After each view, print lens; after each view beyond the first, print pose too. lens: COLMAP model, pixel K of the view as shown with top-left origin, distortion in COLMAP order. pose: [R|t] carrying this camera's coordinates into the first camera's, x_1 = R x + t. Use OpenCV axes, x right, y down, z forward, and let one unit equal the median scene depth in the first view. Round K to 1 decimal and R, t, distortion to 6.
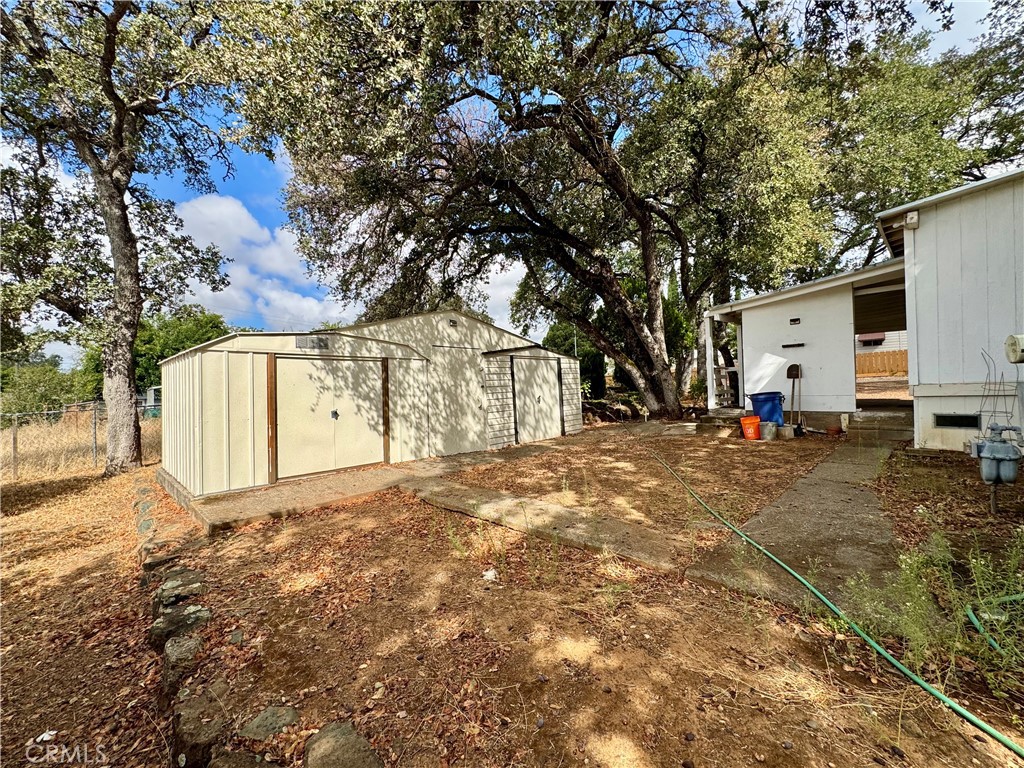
lens RADIAL K [[411.5, 0, 512.0], [0, 411.5, 384.0], [0, 0, 1]] dist [0.000354, -0.000092]
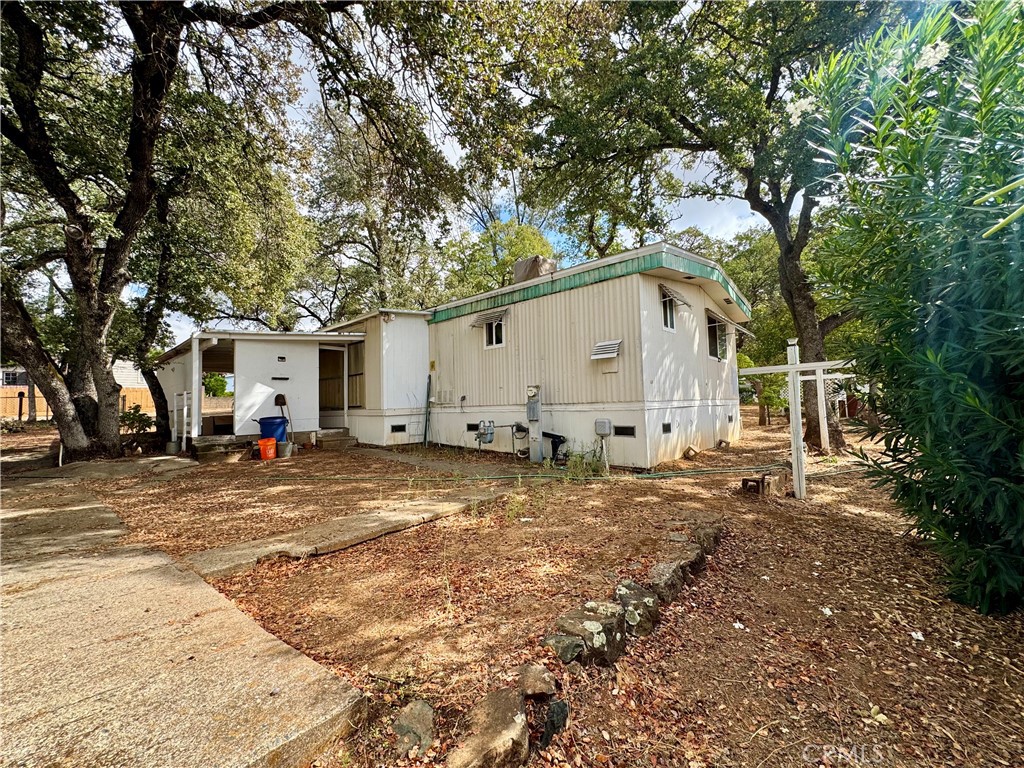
lens RADIAL K [[411.5, 0, 512.0], [0, 411.5, 384.0], [0, 0, 1]] dist [0.000354, -0.000092]
pose [[-0.087344, 0.077925, 0.993126, -0.580123], [0.014579, 0.996929, -0.076941, 0.025888], [-0.996071, 0.007758, -0.088212, 0.426821]]
